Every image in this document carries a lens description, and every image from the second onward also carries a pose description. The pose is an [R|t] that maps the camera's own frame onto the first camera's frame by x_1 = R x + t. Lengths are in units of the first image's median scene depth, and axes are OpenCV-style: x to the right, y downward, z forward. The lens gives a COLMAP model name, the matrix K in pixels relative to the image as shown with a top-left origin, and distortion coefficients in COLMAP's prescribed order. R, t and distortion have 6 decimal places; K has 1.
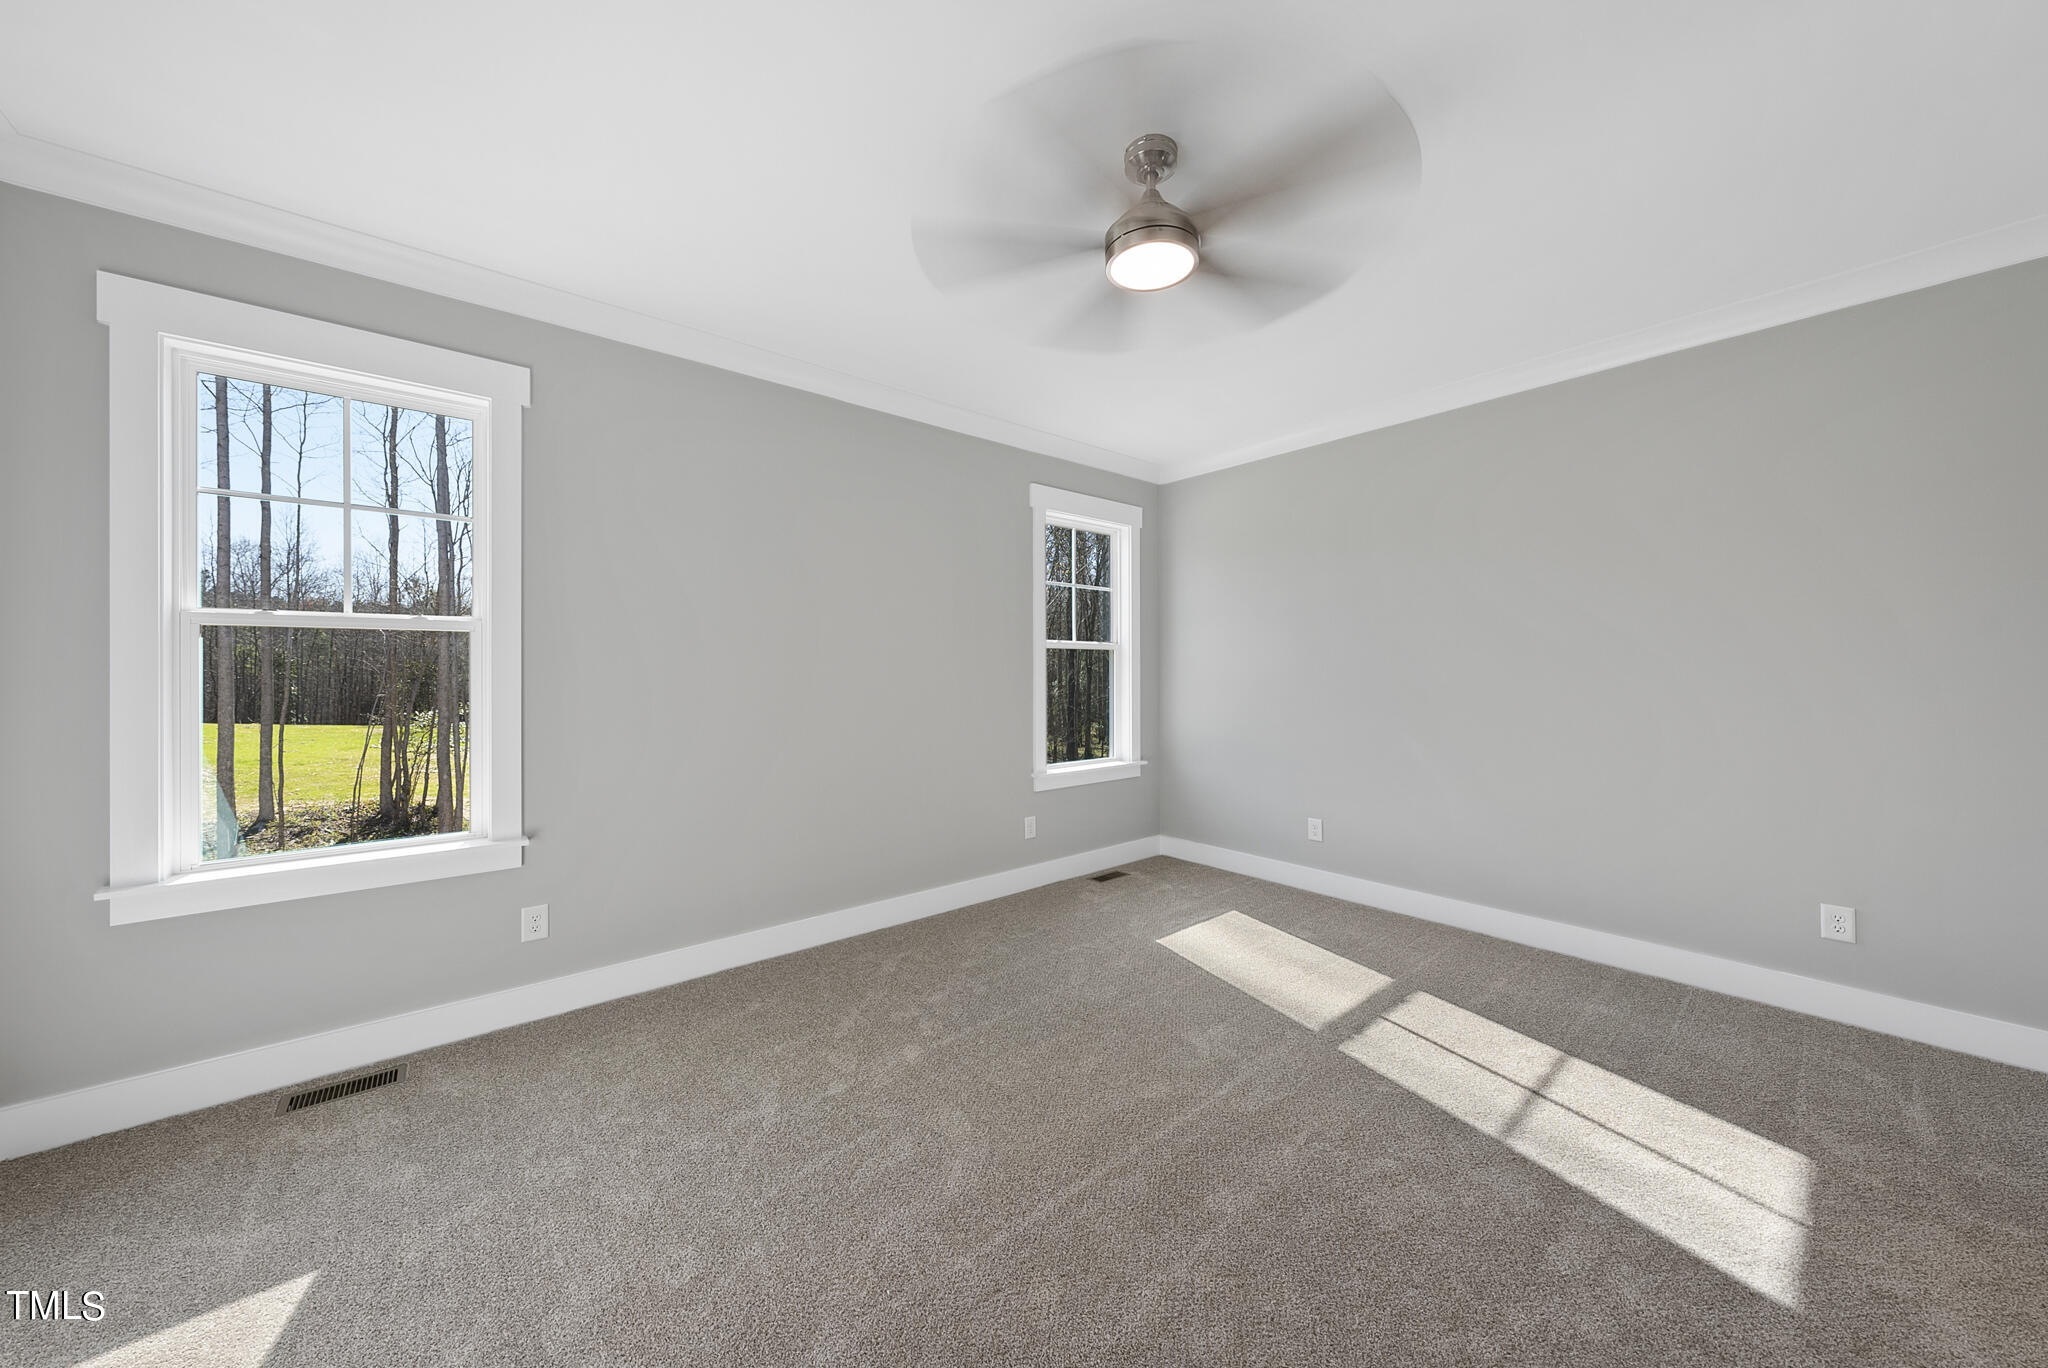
lens RADIAL K [[710.4, 0, 1027.3], [0, 710.4, 678.9], [0, 0, 1]] dist [-0.001423, -0.000275]
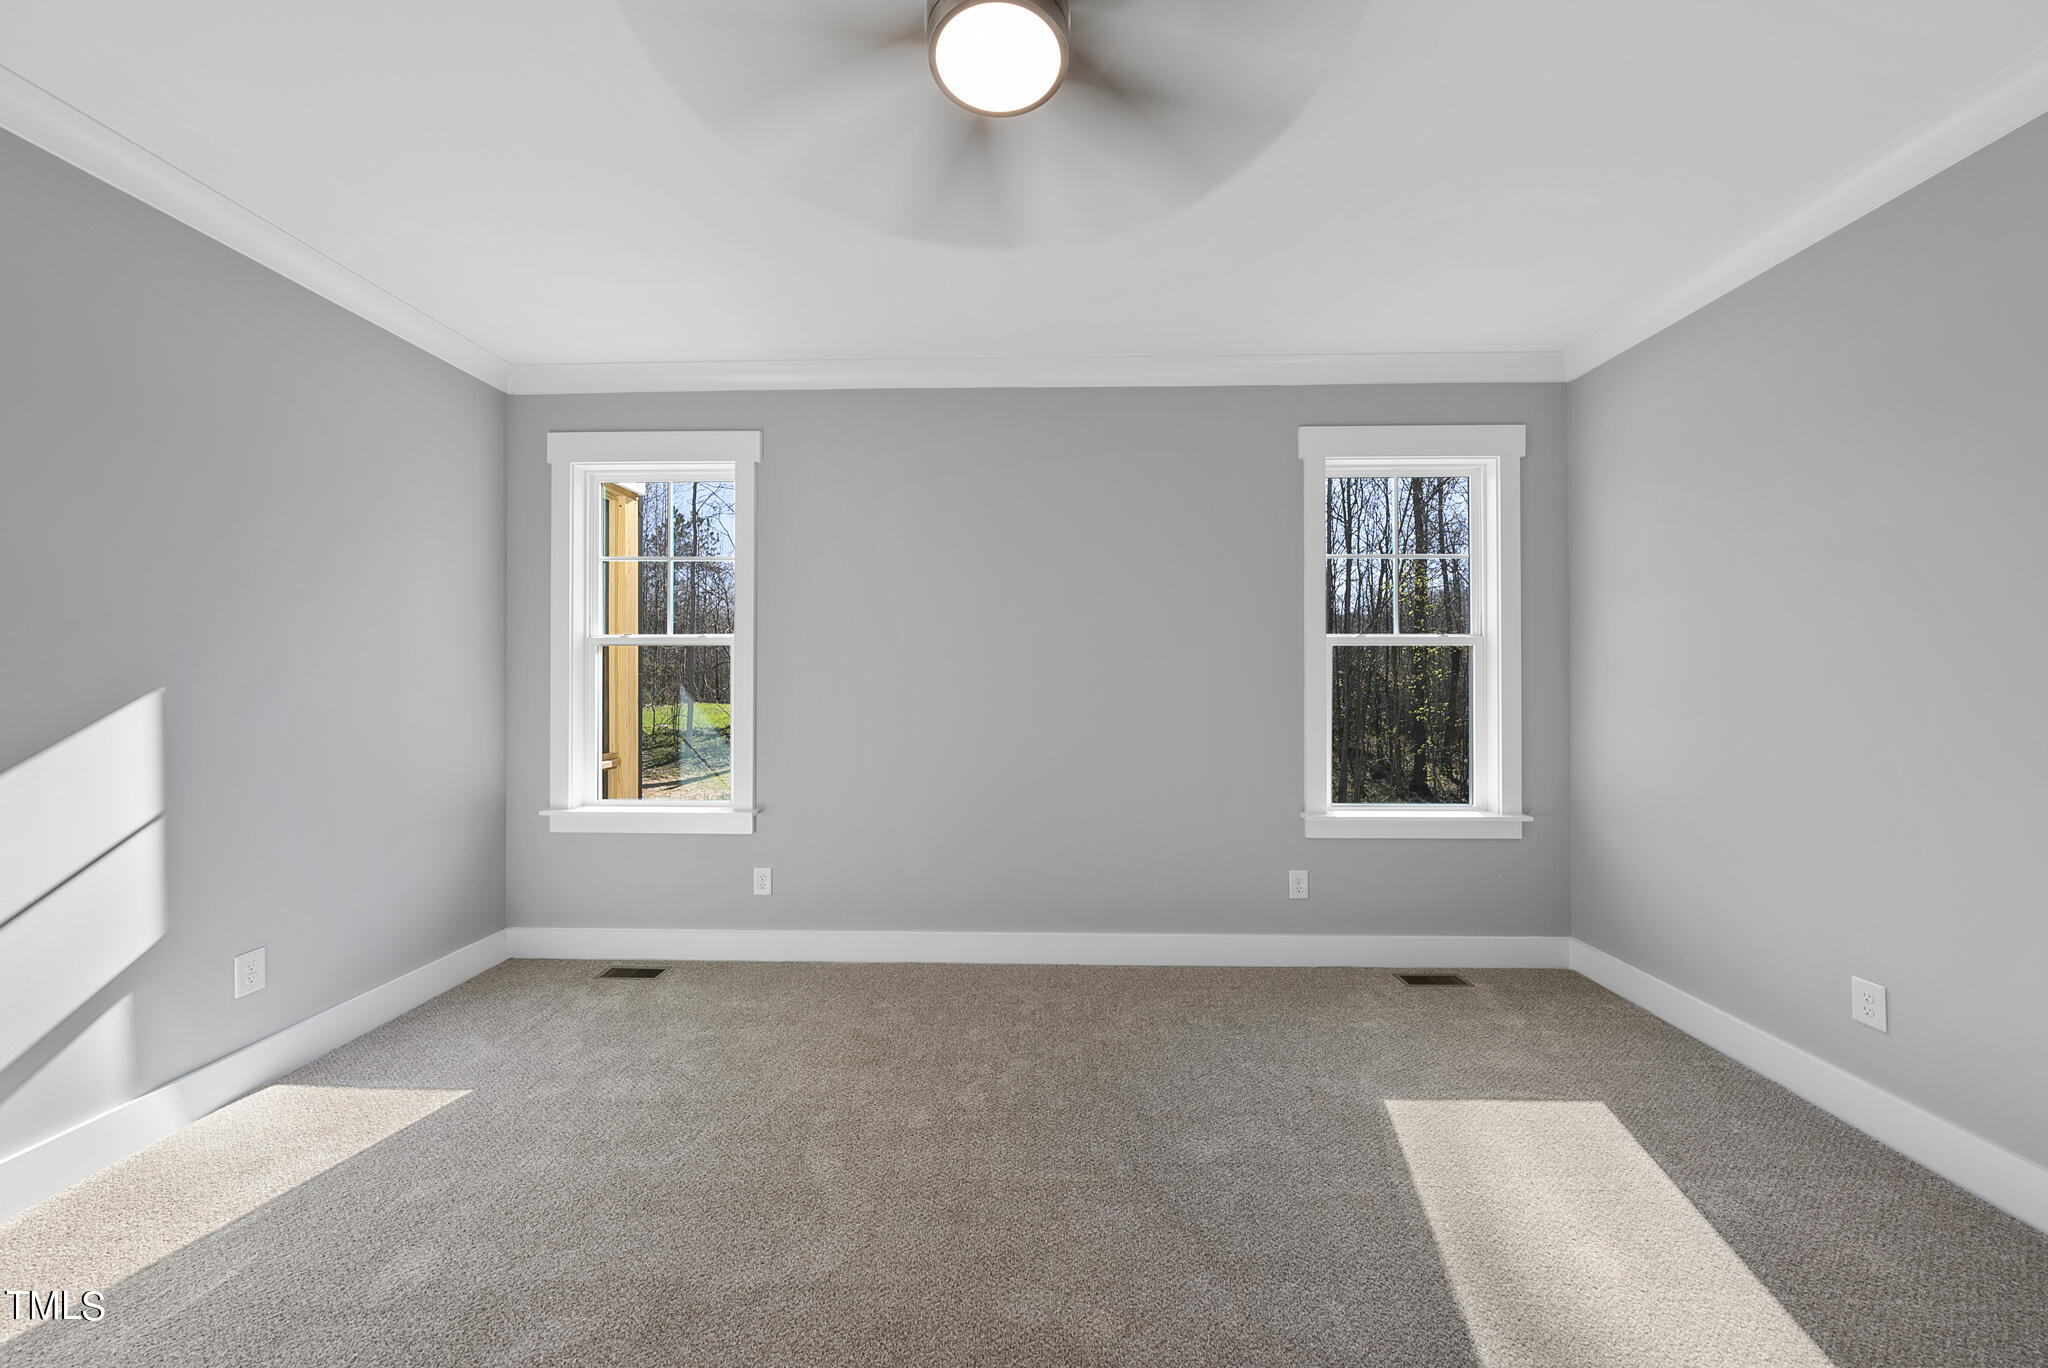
lens RADIAL K [[710.4, 0, 1027.3], [0, 710.4, 678.9], [0, 0, 1]] dist [-0.001423, -0.000275]
pose [[0.743593, 0.003031, -0.668626, 0.298530], [-0.008590, 0.999950, -0.005021, -0.002304], [0.668578, 0.009477, 0.743582, 0.251065]]
